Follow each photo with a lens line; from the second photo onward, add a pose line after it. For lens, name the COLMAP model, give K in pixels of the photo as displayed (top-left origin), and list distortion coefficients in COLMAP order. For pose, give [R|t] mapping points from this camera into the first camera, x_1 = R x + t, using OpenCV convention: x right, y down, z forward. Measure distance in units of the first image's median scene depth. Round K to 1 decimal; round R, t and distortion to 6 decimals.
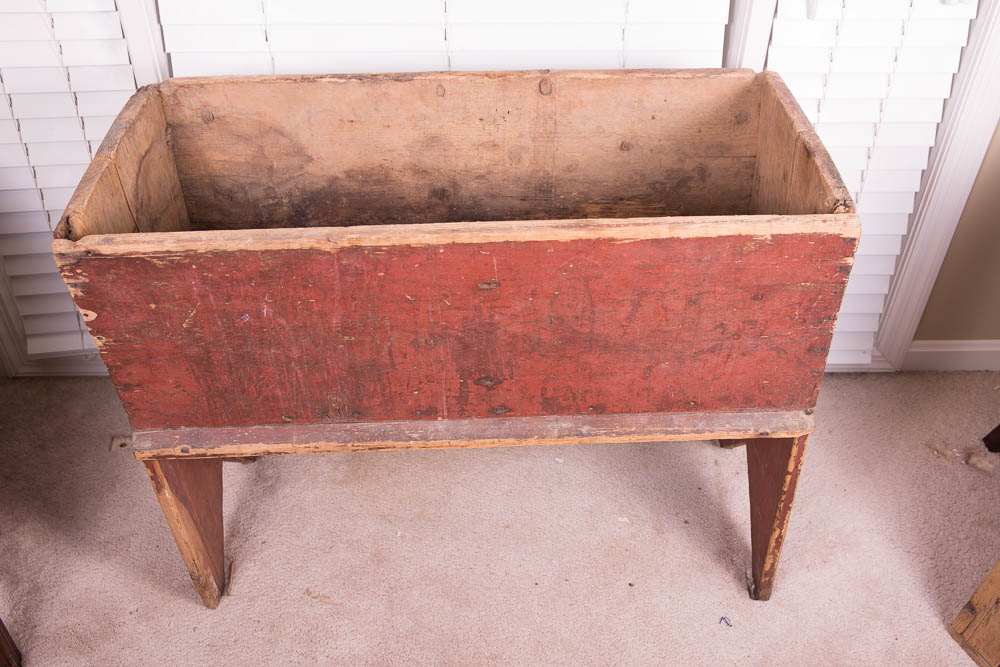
lens RADIAL K [[978.1, 0, 496.2], [0, 978.1, 331.5], [0, 0, 1]] dist [-0.021958, 0.000000]
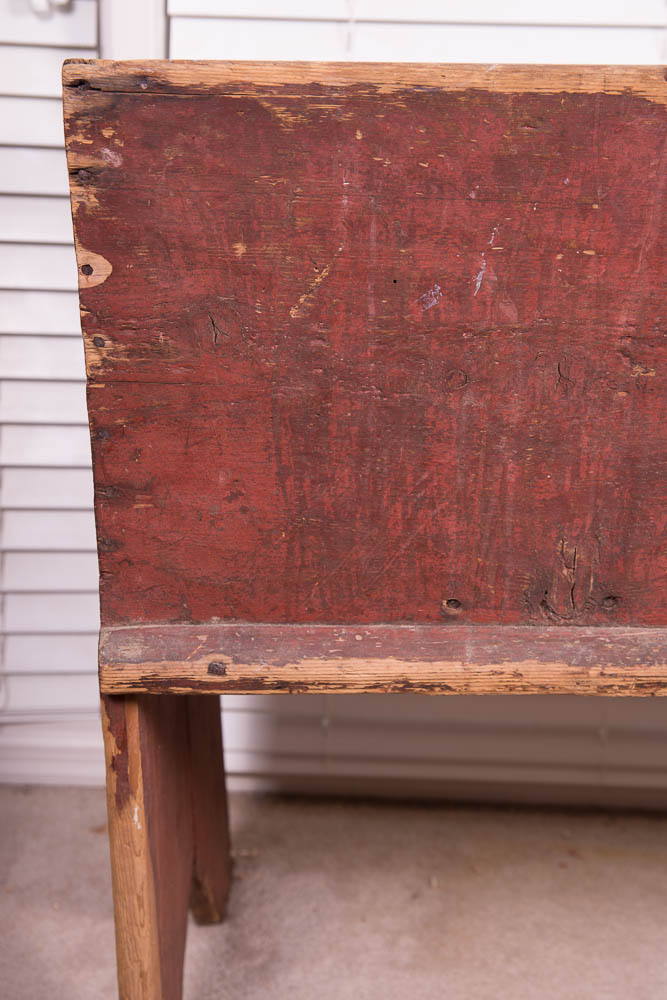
lens RADIAL K [[1415.6, 0, 335.1], [0, 1415.6, 500.6], [0, 0, 1]] dist [0.043024, 0.000000]
pose [[0.998764, 0.038249, -0.031745, -0.260722], [-0.047671, 0.917949, -0.393825, 0.316100], [0.014077, 0.394851, 0.918637, 0.403753]]
